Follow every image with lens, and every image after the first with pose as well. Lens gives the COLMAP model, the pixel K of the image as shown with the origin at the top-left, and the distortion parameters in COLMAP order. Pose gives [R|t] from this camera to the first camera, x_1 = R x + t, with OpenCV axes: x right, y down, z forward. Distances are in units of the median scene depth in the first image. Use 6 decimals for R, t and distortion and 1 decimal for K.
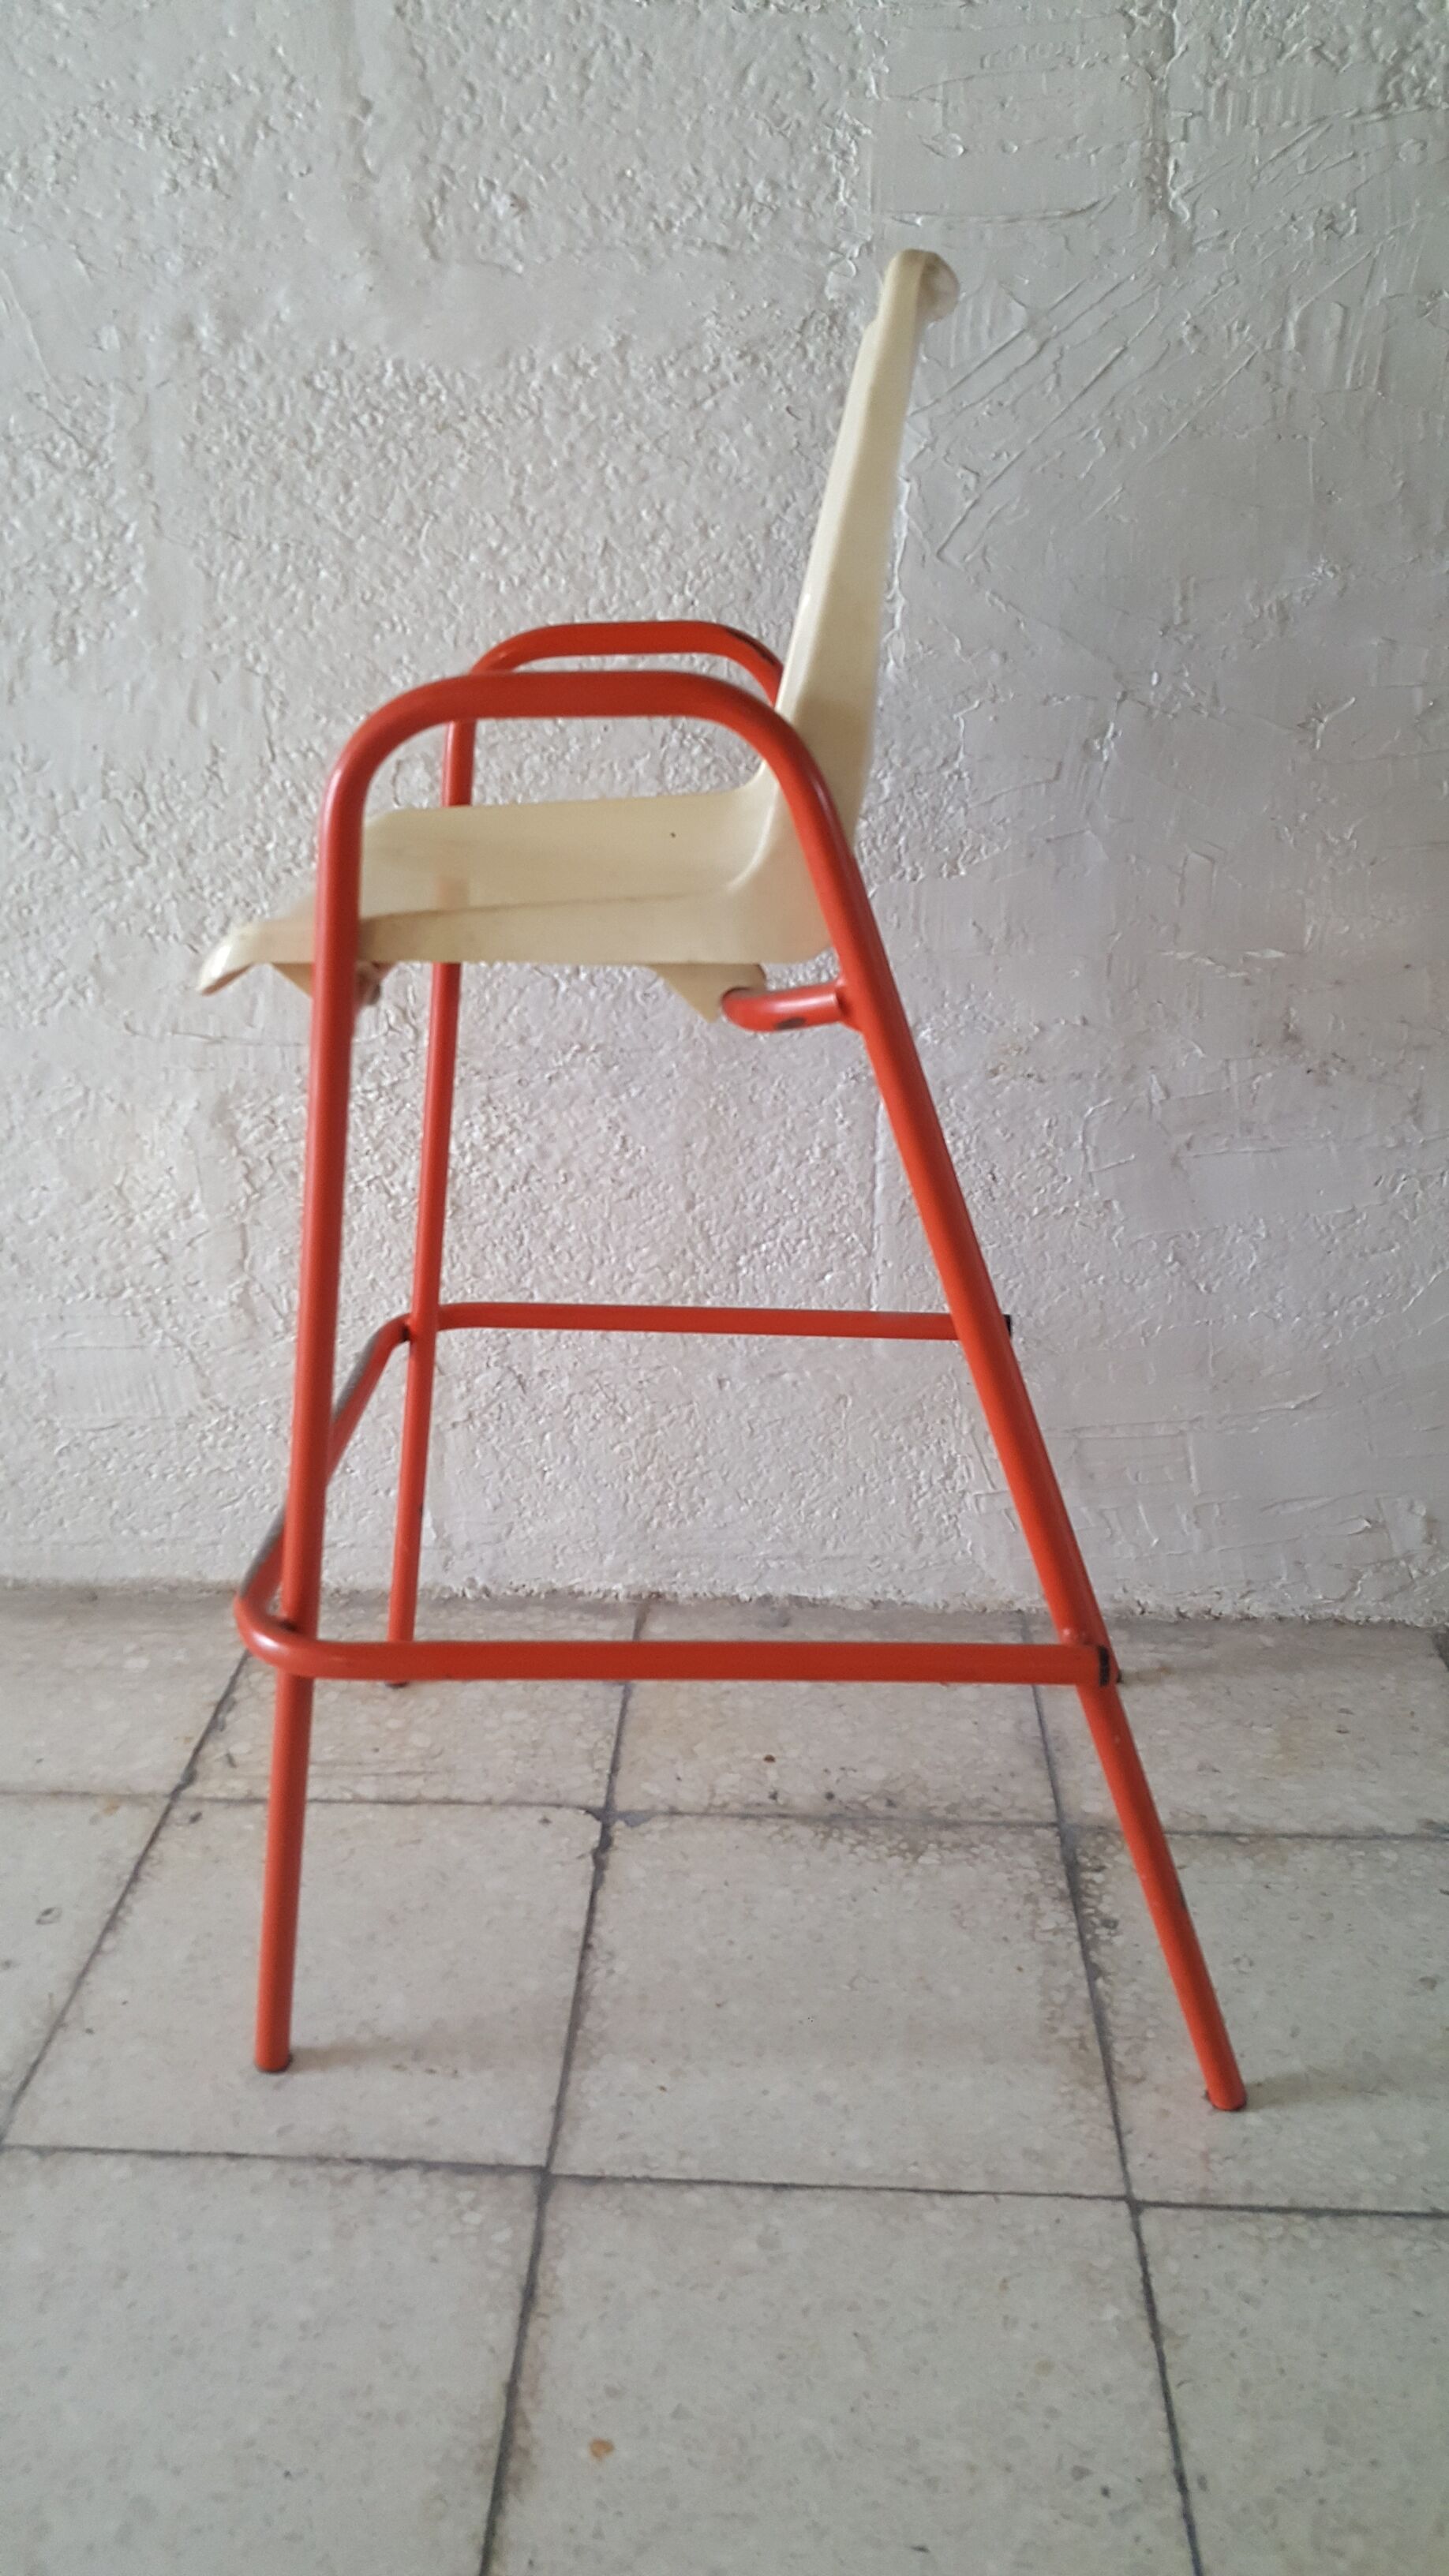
lens RADIAL K [[2027.6, 0, 552.2], [0, 2027.6, 1182.8], [0, 0, 1]] dist [0.062925, -0.115285]
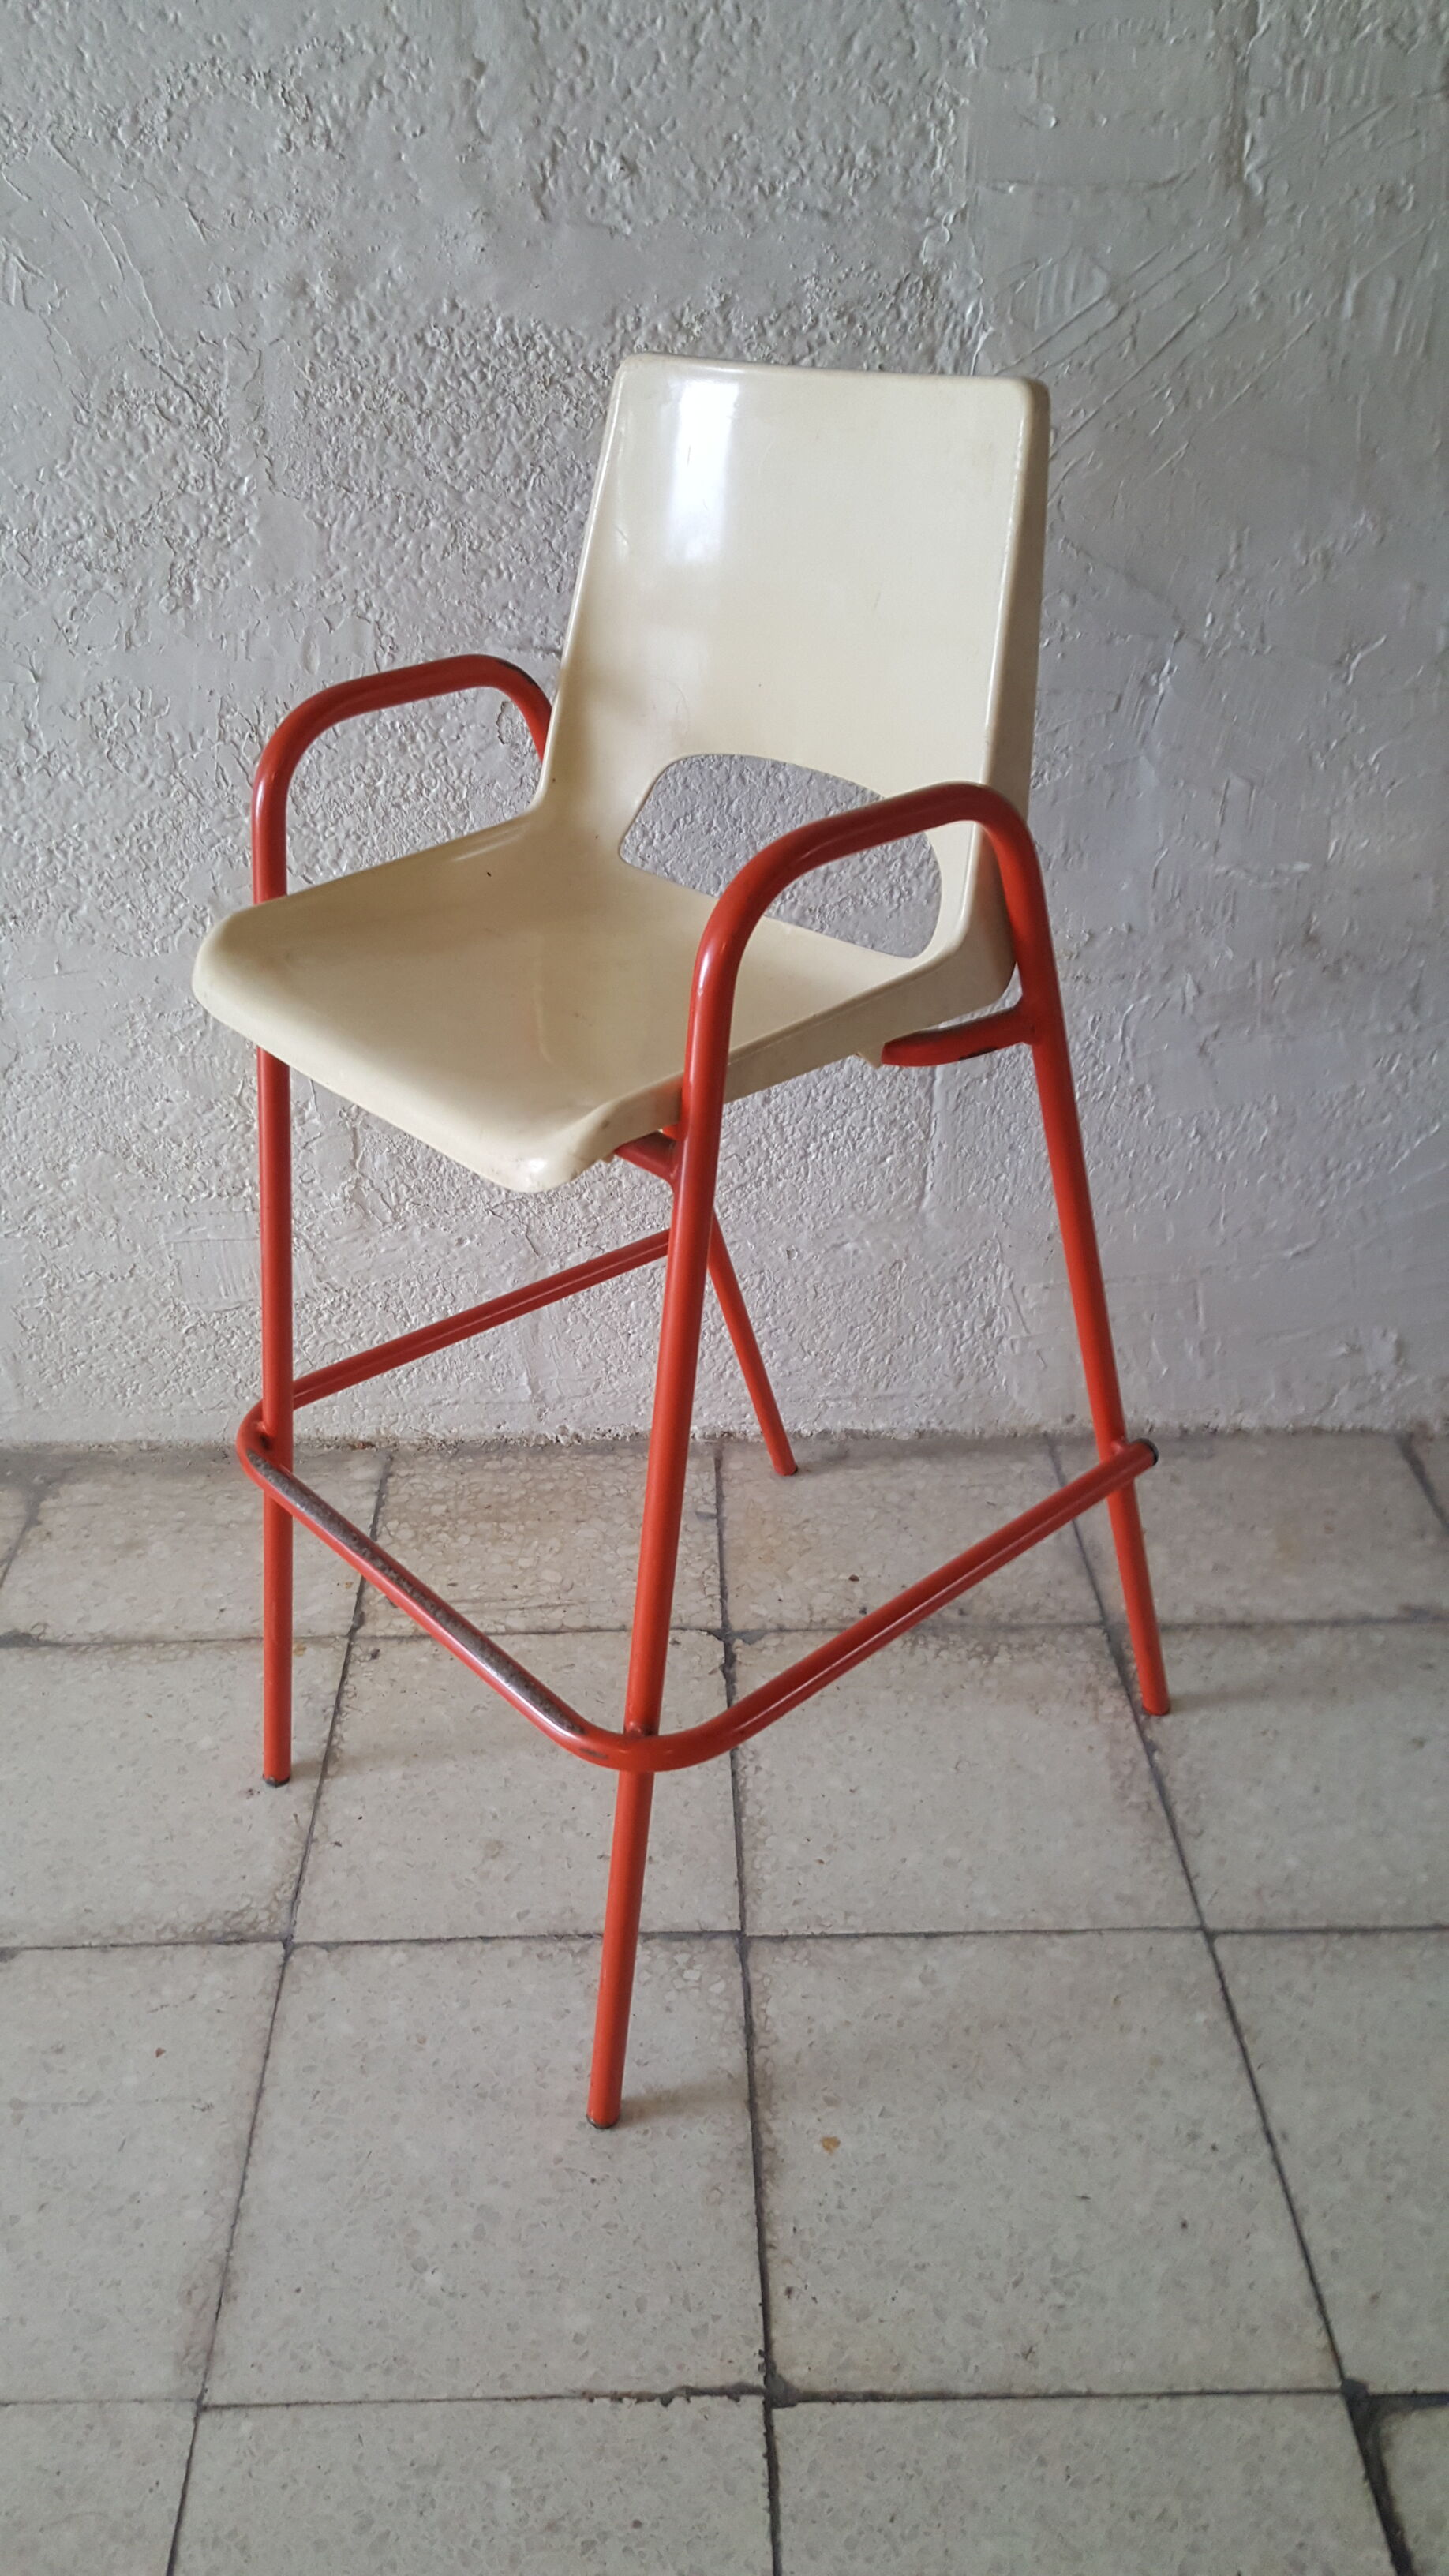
lens RADIAL K [[2065.1, 0, 539.9], [0, 2065.1, 1270.1], [0, 0, 1]] dist [0.083832, -0.166625]
pose [[0.996501, -0.044282, 0.070888, -0.159490], [0.030616, 0.982561, 0.183401, -0.123623], [-0.077773, -0.180589, 0.980479, -0.133013]]
